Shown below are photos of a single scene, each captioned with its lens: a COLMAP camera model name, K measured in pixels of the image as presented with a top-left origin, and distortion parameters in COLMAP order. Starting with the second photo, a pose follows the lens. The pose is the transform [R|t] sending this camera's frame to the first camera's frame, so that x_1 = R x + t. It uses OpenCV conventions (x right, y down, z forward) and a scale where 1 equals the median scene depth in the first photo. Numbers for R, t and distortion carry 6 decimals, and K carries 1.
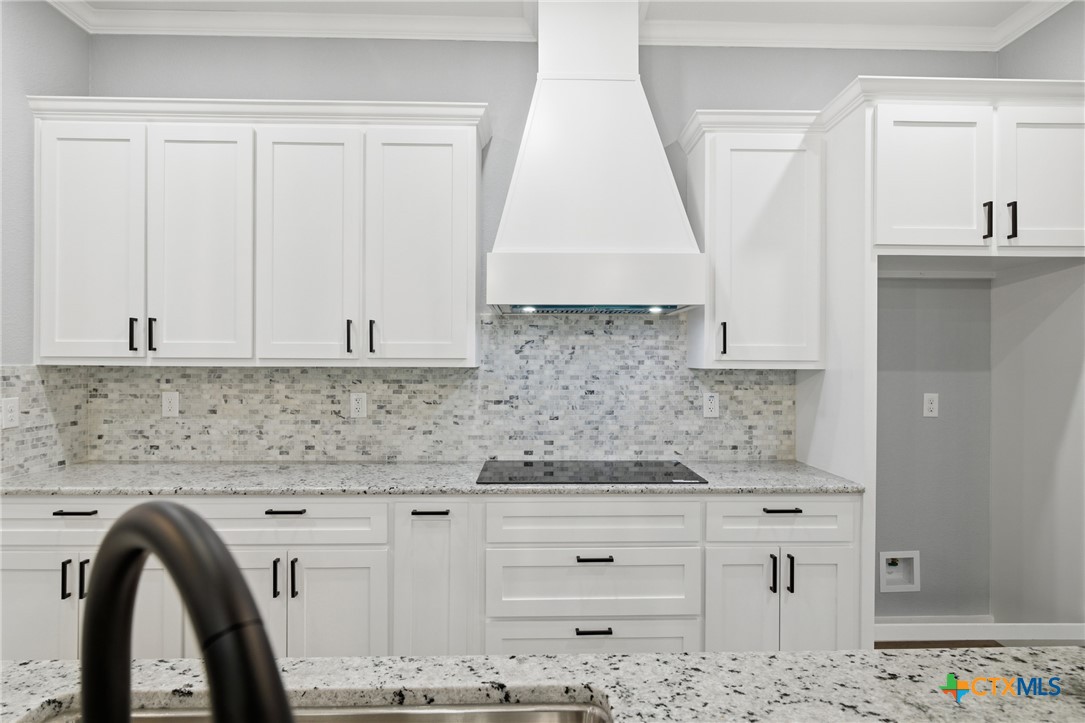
lens RADIAL K [[601.5, 0, 545.3], [0, 601.5, 362.4], [0, 0, 1]] dist [-0.004191, 0.003421]
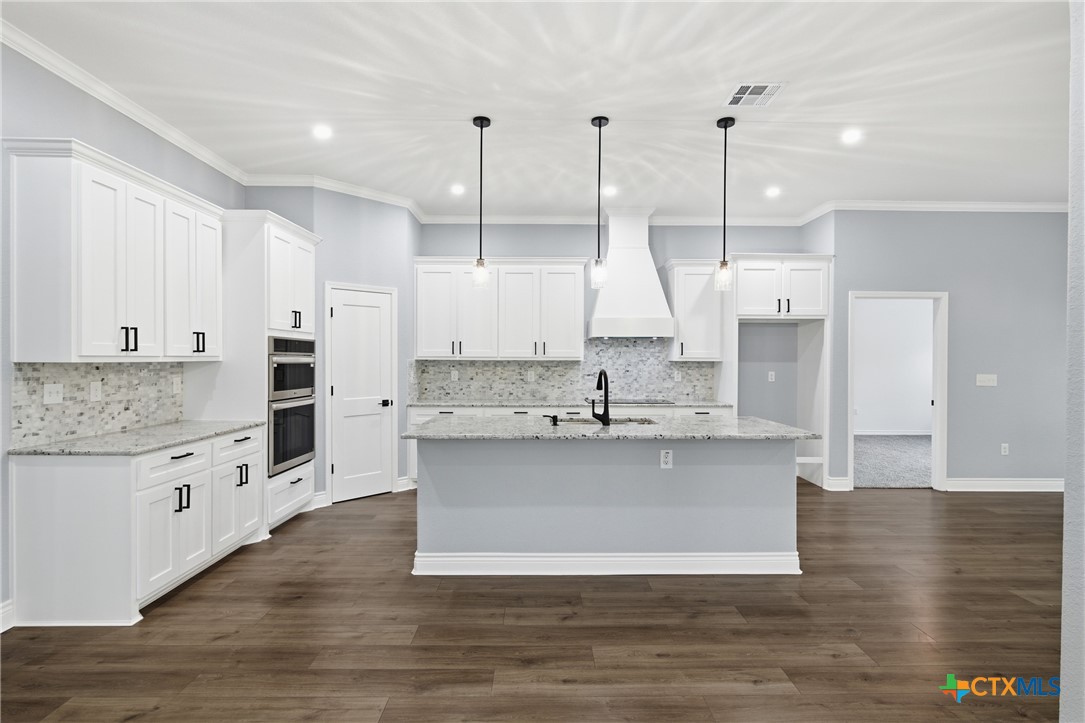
lens RADIAL K [[515.7, 0, 545.7], [0, 515.7, 362.4], [0, 0, 1]] dist [-0.003665, -0.001014]
pose [[0.999862, -0.000118, -0.016624, -0.218217], [0.000230, 0.999977, 0.006768, 0.001155], [0.016623, -0.006771, 0.999839, -1.070313]]
